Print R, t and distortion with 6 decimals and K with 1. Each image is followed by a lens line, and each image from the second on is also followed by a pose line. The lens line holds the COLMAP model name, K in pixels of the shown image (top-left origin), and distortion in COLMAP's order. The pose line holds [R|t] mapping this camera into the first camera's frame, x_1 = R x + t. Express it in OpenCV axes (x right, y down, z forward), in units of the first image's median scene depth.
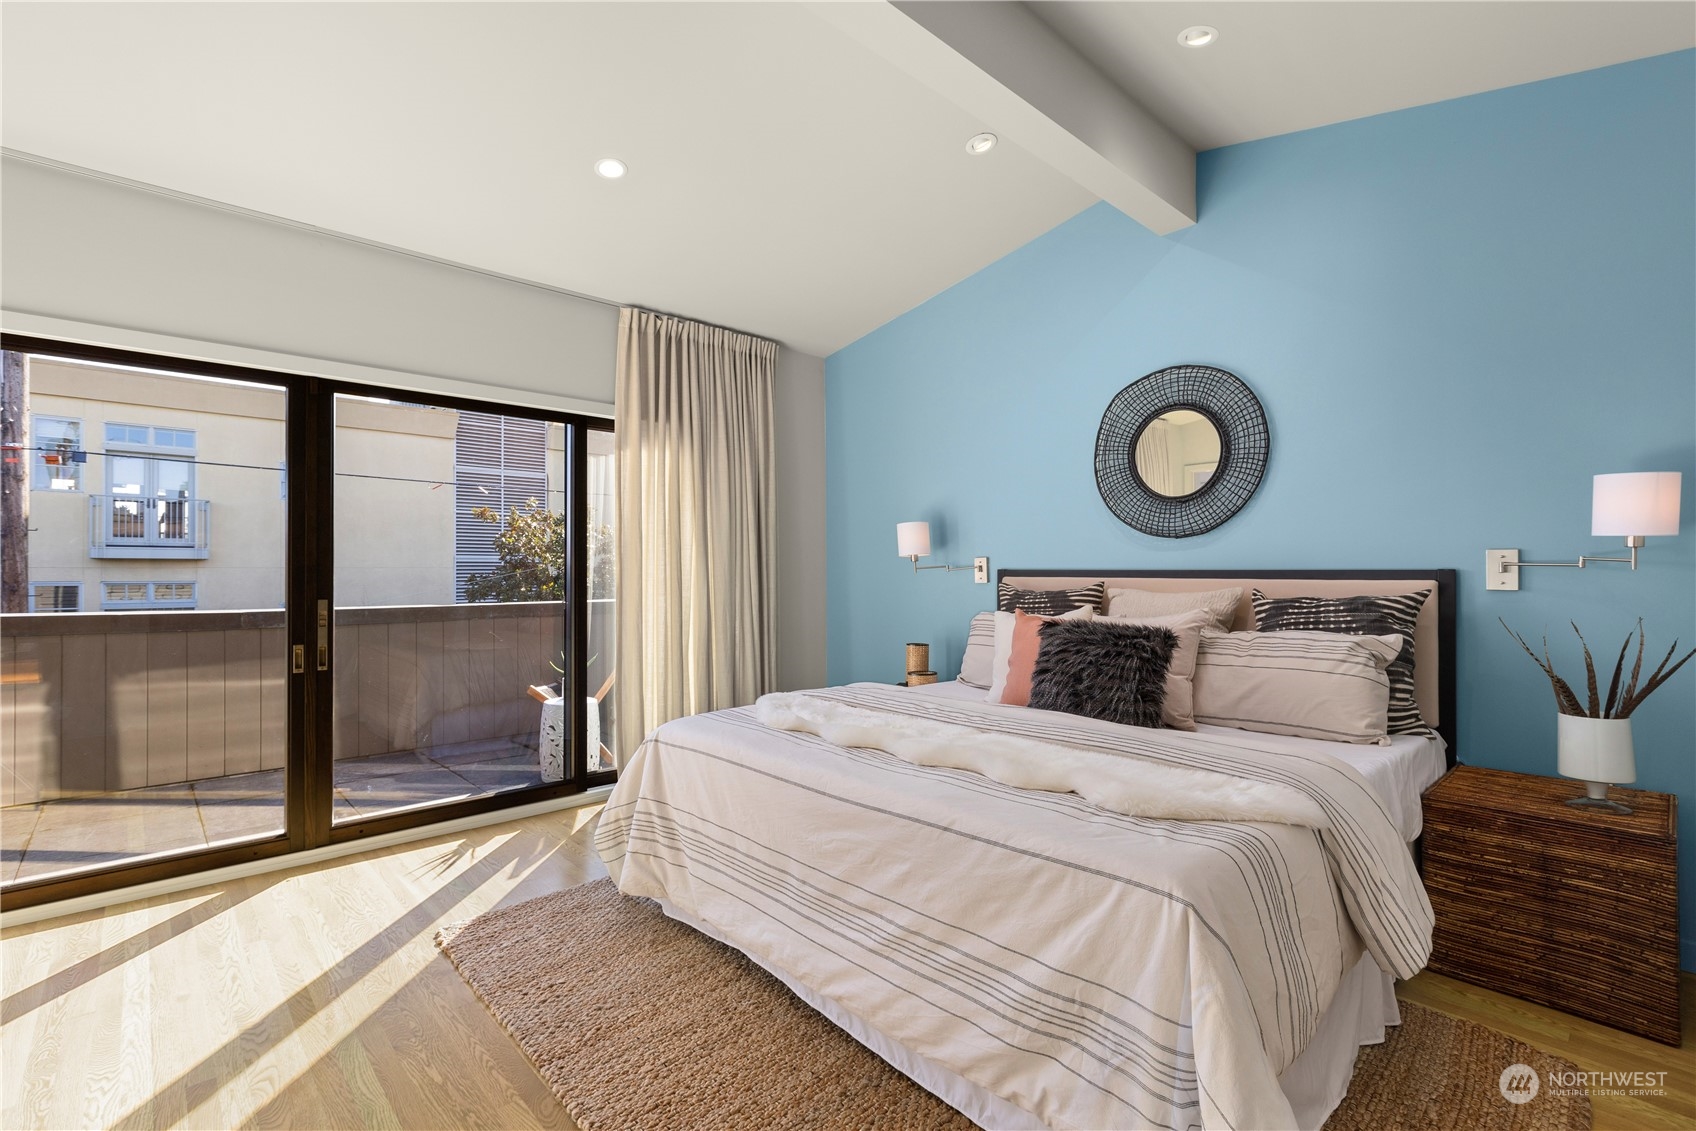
lens RADIAL K [[776.2, 0, 841.8], [0, 776.2, 571.4], [0, 0, 1]] dist [-0.001028, -0.000110]
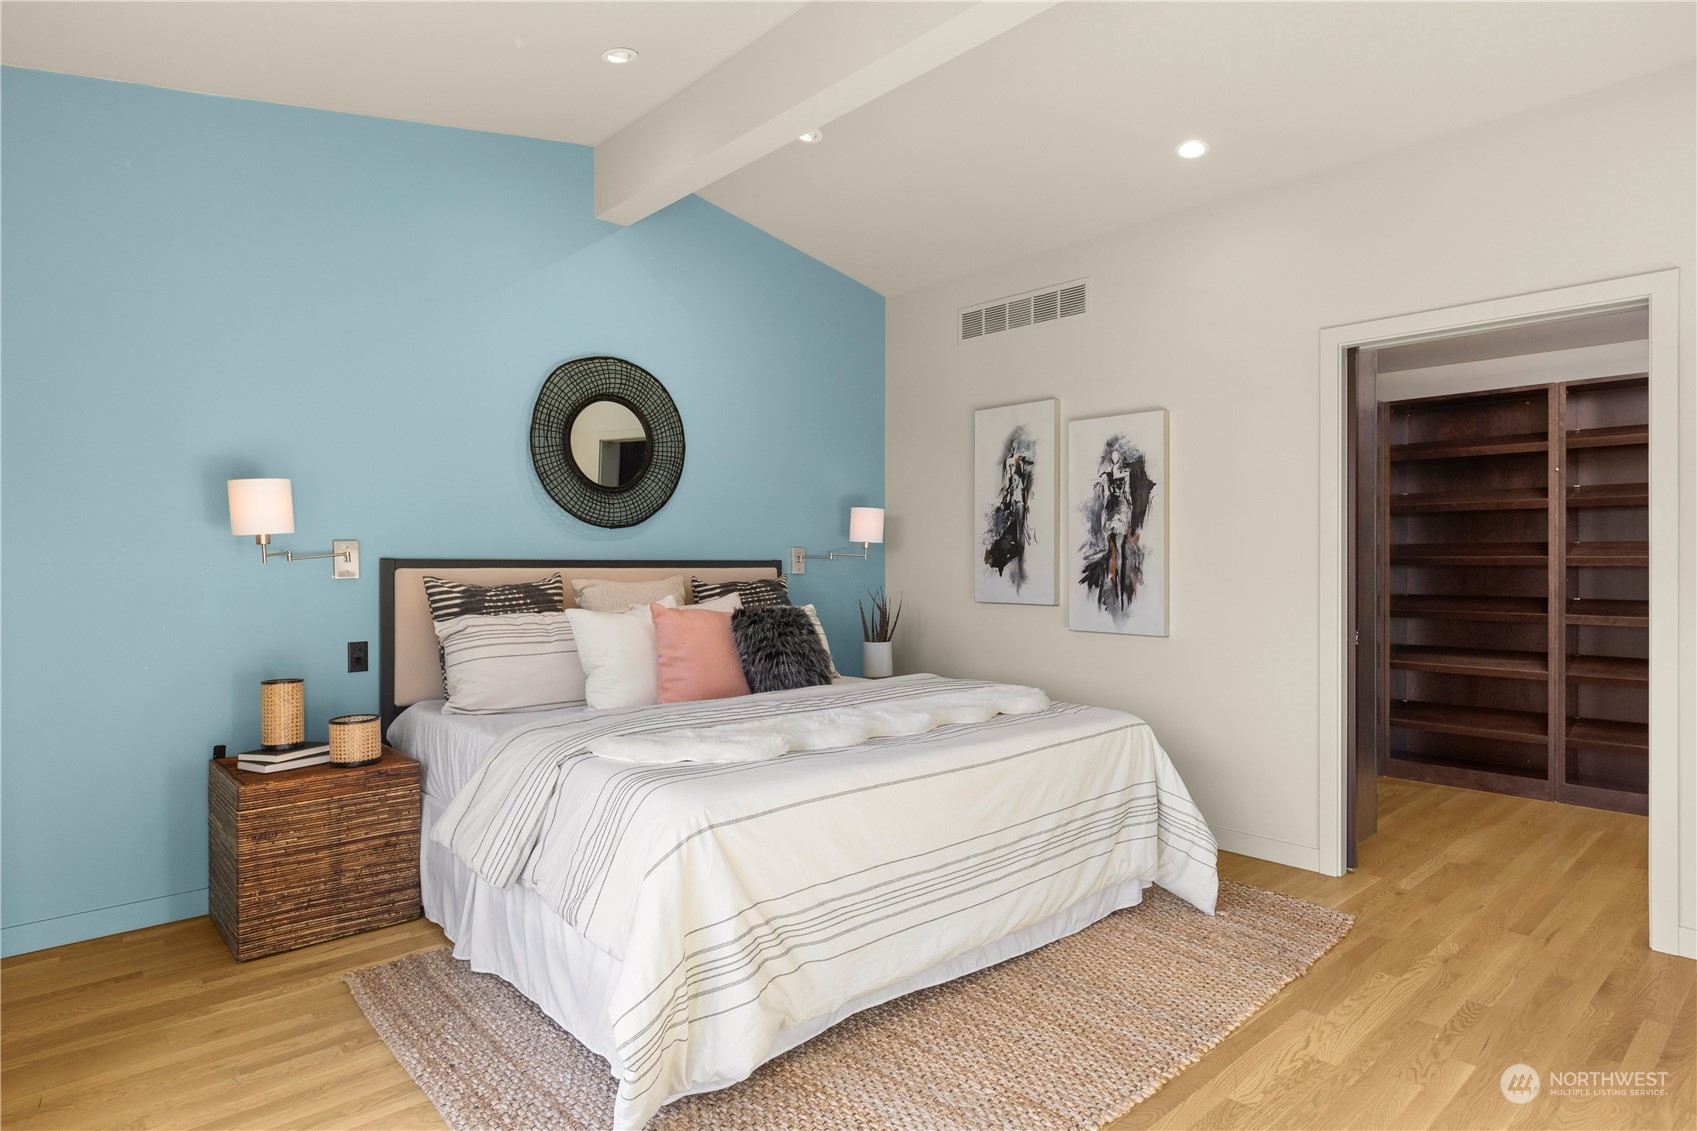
lens RADIAL K [[930.3, 0, 848.5], [0, 930.3, 565.5], [0, 0, 1]] dist [-0.001452, -0.000073]
pose [[0.004900, -0.004270, 0.999979, -0.830786], [-0.001027, 0.999990, 0.004275, 0.000325], [-0.999987, -0.001048, 0.004896, 0.735286]]
